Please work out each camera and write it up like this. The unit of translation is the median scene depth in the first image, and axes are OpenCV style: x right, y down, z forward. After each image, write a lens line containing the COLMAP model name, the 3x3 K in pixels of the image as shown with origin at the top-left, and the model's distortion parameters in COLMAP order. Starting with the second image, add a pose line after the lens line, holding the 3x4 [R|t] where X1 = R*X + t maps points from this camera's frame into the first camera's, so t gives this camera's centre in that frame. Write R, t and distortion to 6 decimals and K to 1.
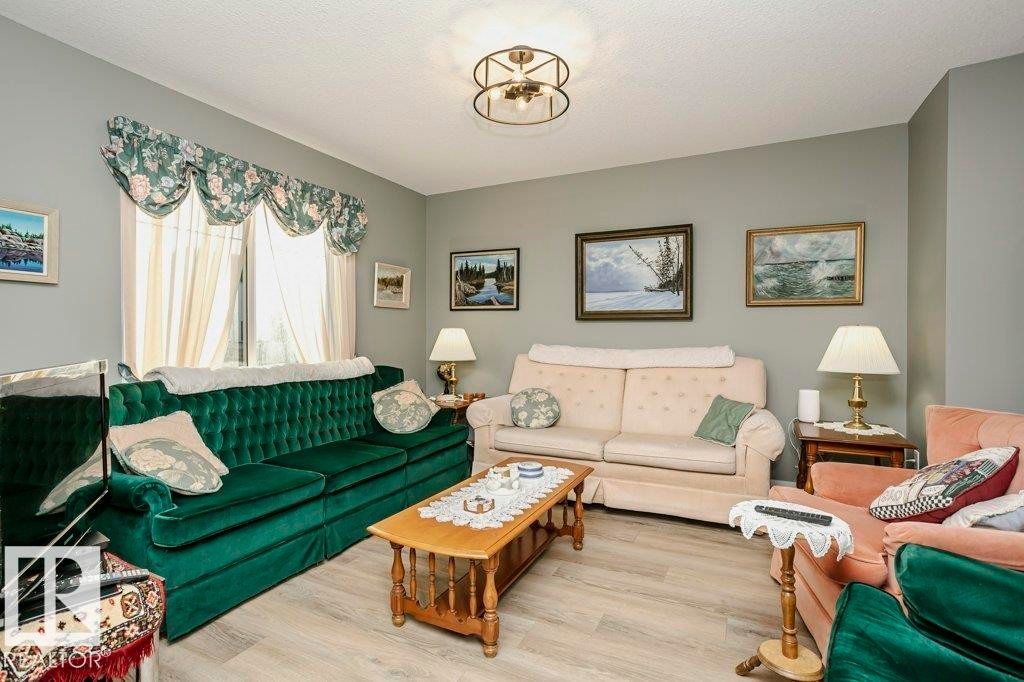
lens RADIAL K [[503.8, 0, 504.5], [0, 503.8, 338.2], [0, 0, 1]] dist [-0.035189, 0.012415]
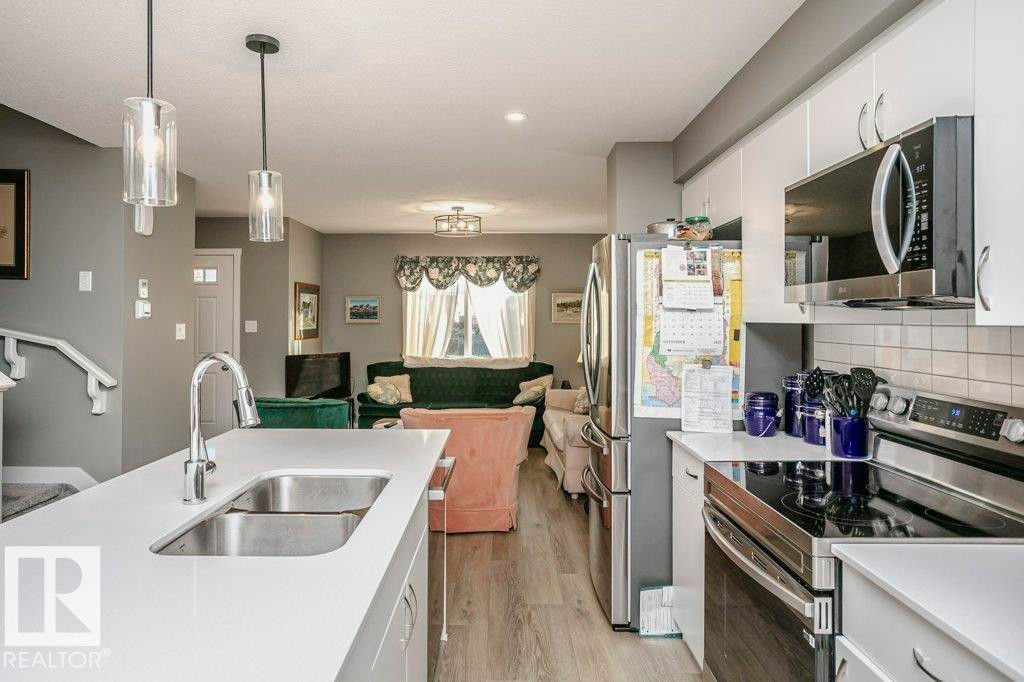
lens RADIAL K [[638.5, 0, 489.5], [0, 638.5, 314.3], [0, 0, 1]] dist [-0.009719, 0.011539]
pose [[0.430944, -0.006137, -0.902358, 1.674177], [-0.004989, 0.999945, -0.009183, -0.085997], [0.902365, 0.008460, 0.430890, 0.017691]]
